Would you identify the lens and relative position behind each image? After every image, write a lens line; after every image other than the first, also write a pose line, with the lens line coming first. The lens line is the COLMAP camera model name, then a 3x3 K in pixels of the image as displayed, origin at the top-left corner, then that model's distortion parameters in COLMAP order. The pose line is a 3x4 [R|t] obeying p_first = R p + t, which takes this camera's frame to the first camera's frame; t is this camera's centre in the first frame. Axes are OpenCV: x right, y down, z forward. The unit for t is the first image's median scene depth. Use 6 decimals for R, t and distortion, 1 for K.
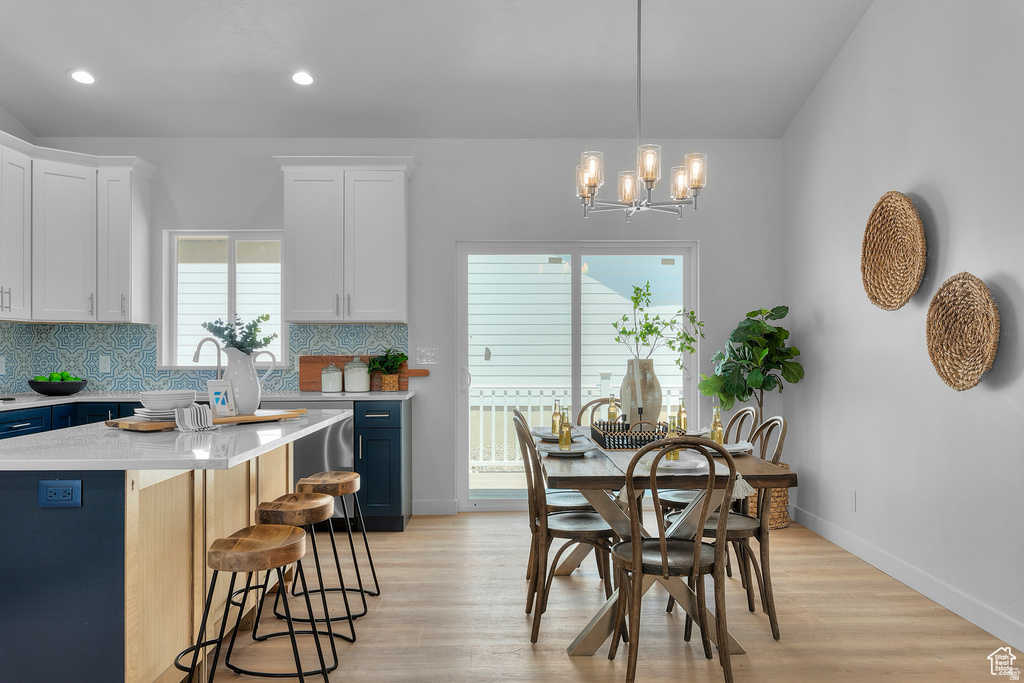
lens RADIAL K [[794.1, 0, 515.0], [0, 794.1, 347.2], [0, 0, 1]] dist [0.010448, -0.001045]
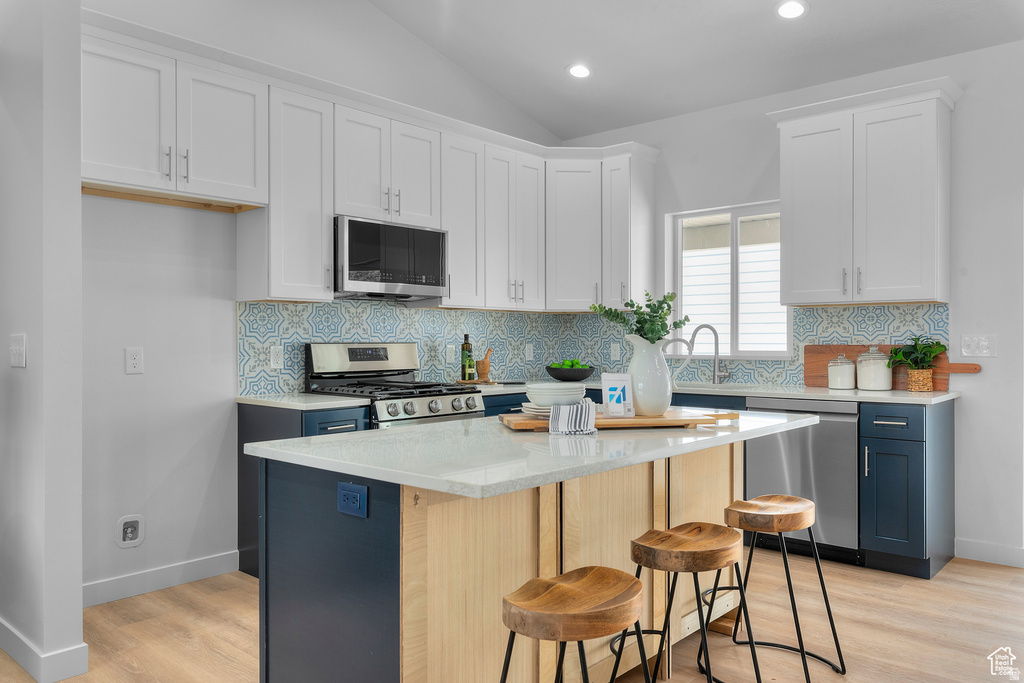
lens RADIAL K [[764.7, 0, 514.8], [0, 764.7, 342.3], [0, 0, 1]] dist [-0.001072, 0.002016]
pose [[0.738759, 0.002268, -0.673966, 0.053904], [0.003735, 0.999965, 0.007459, 0.001321], [0.673960, -0.008028, 0.738725, 0.197586]]
